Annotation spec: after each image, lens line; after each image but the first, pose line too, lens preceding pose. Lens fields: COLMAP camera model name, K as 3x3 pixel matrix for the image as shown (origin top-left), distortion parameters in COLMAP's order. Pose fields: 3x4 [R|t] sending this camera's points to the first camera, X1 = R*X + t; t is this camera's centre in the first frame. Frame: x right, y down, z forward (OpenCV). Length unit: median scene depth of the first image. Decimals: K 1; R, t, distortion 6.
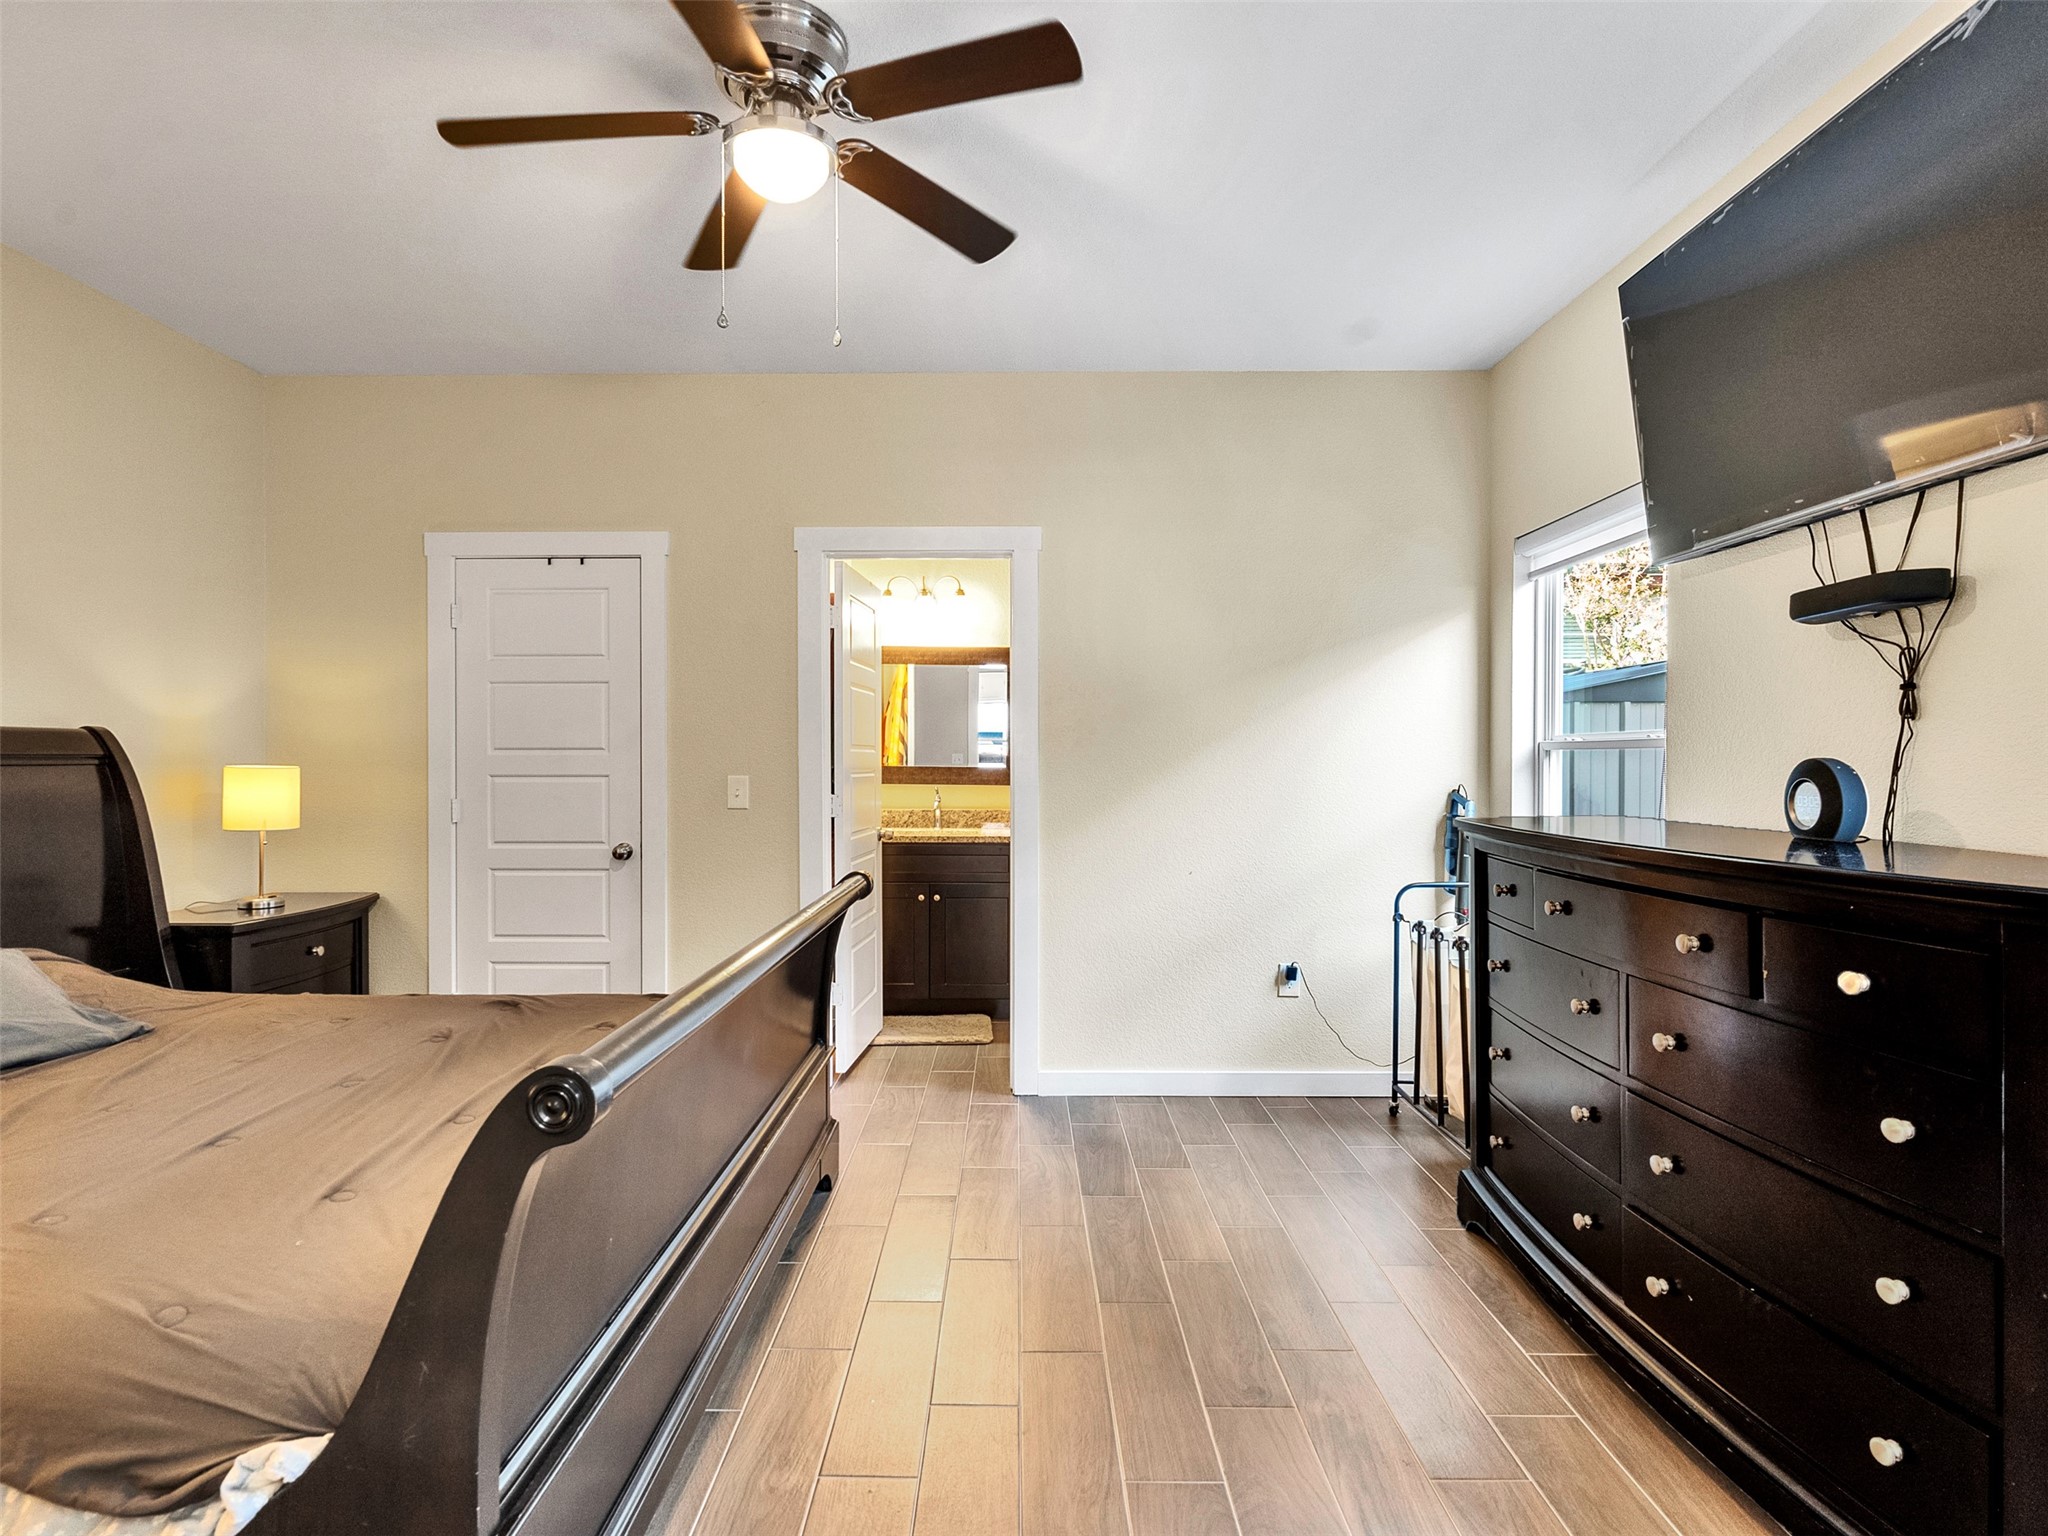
lens RADIAL K [[1052.2, 0, 1007.3], [0, 1052.2, 766.6], [0, 0, 1]] dist [-0.000733, 0.001946]
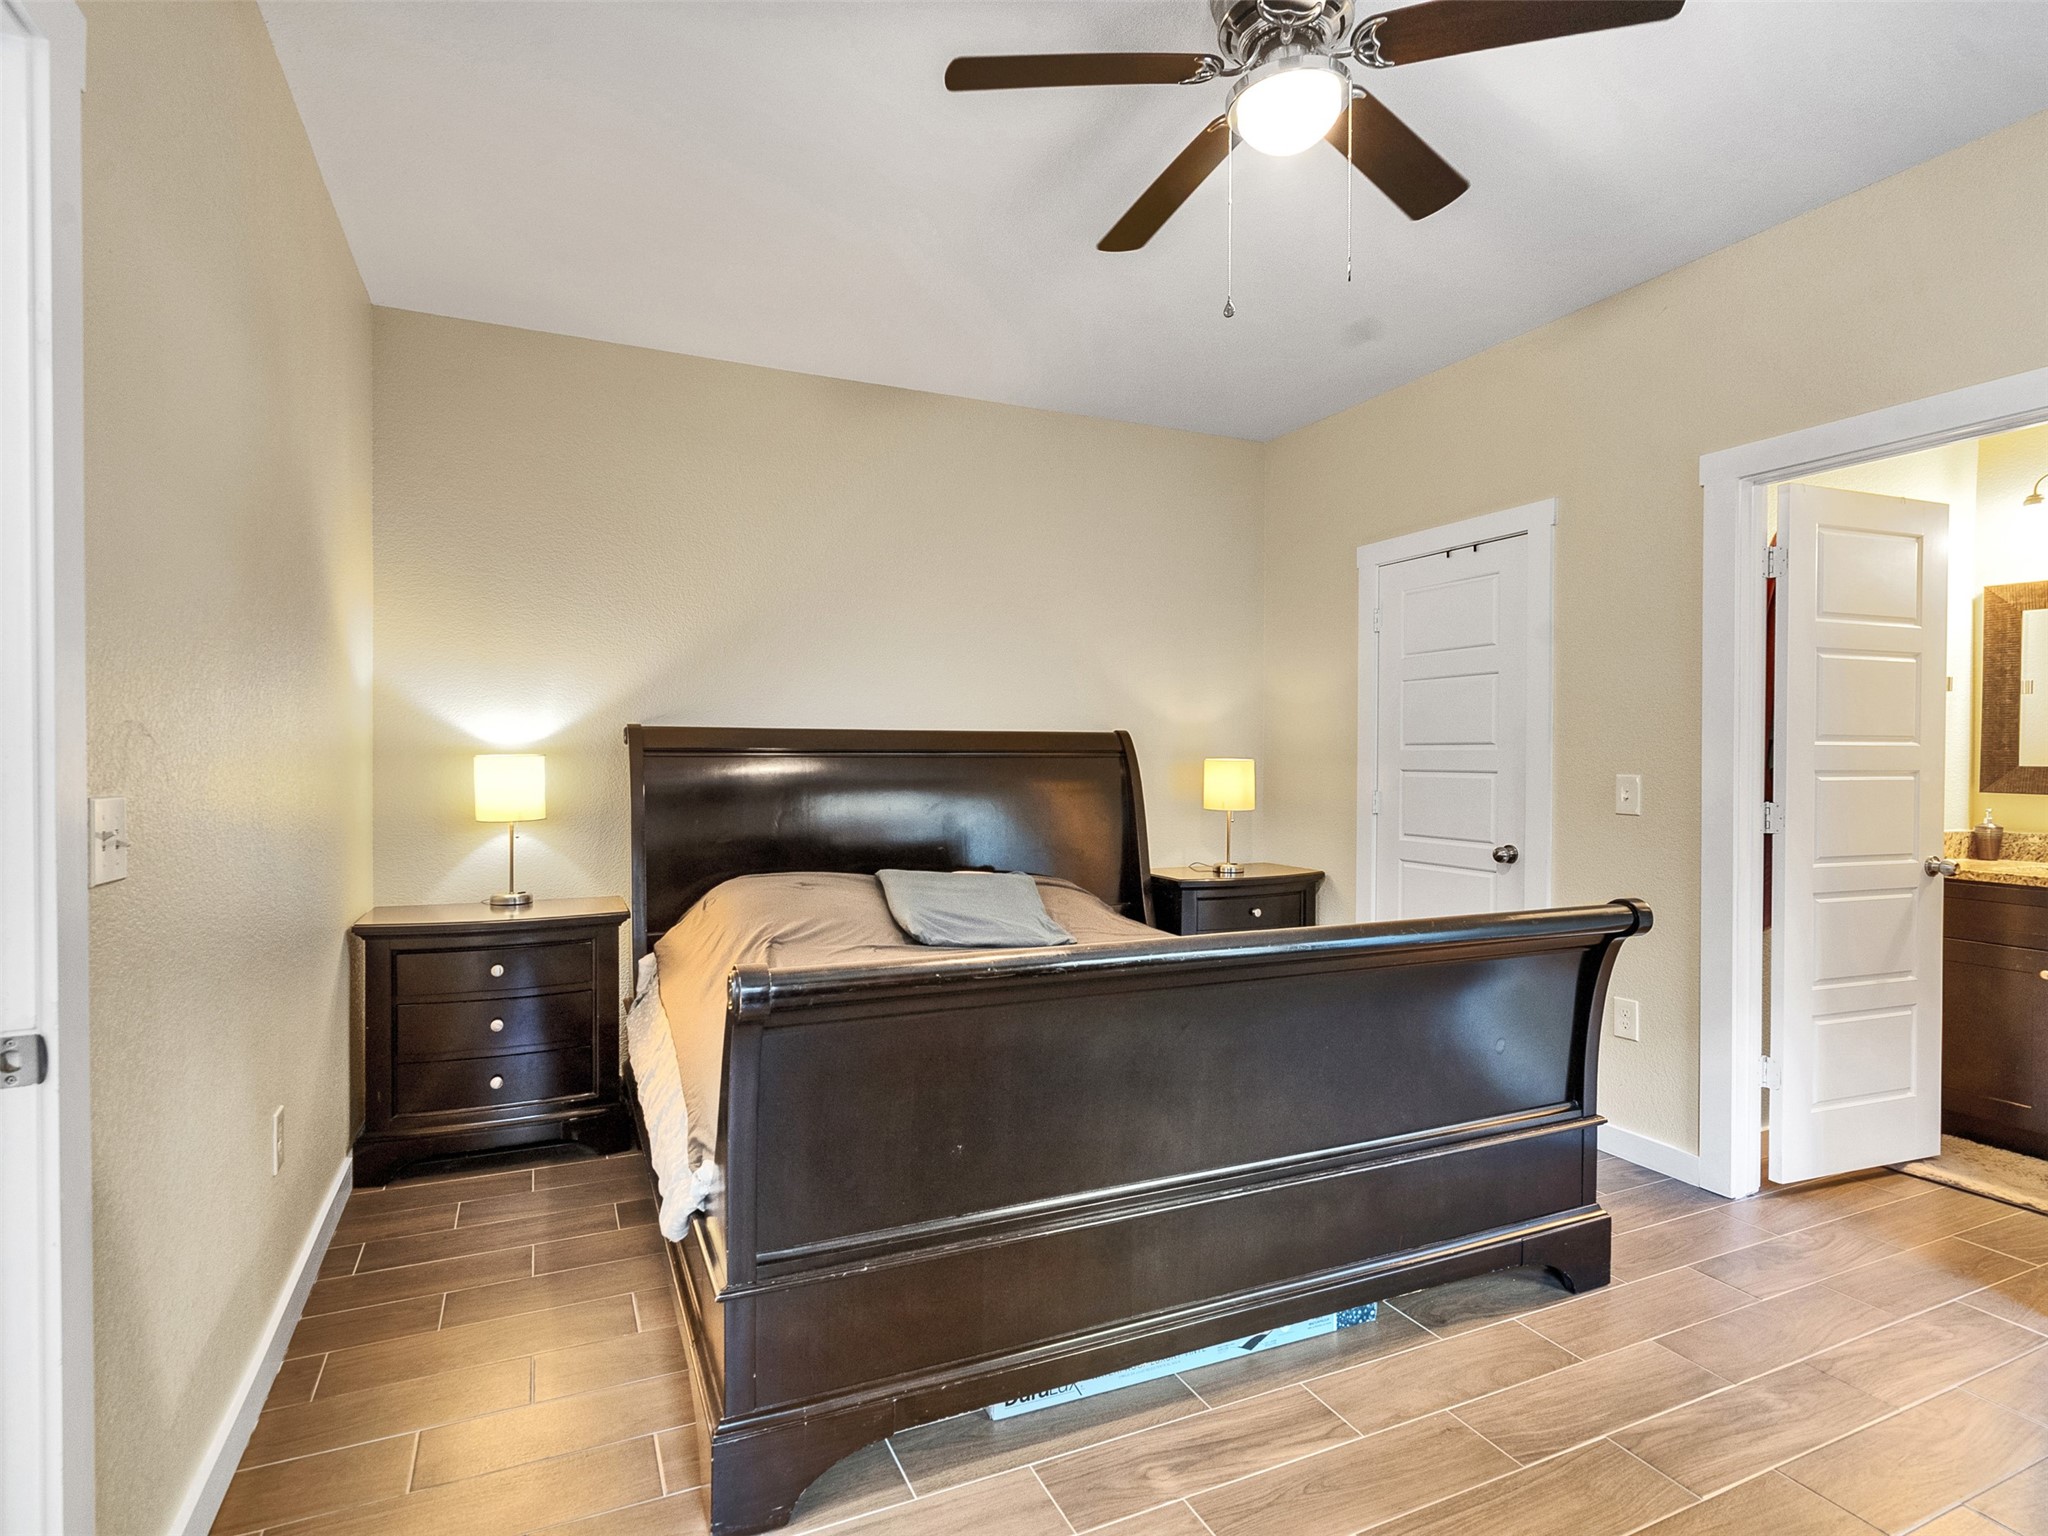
lens RADIAL K [[1052.2, 0, 1011.8], [0, 1052.2, 772.9], [0, 0, 1]] dist [-0.000733, 0.001946]
pose [[0.424830, 0.019697, -0.905059, 0.290958], [-0.009102, 0.999806, 0.017486, -0.003016], [0.905227, 0.000809, 0.424927, 0.211710]]
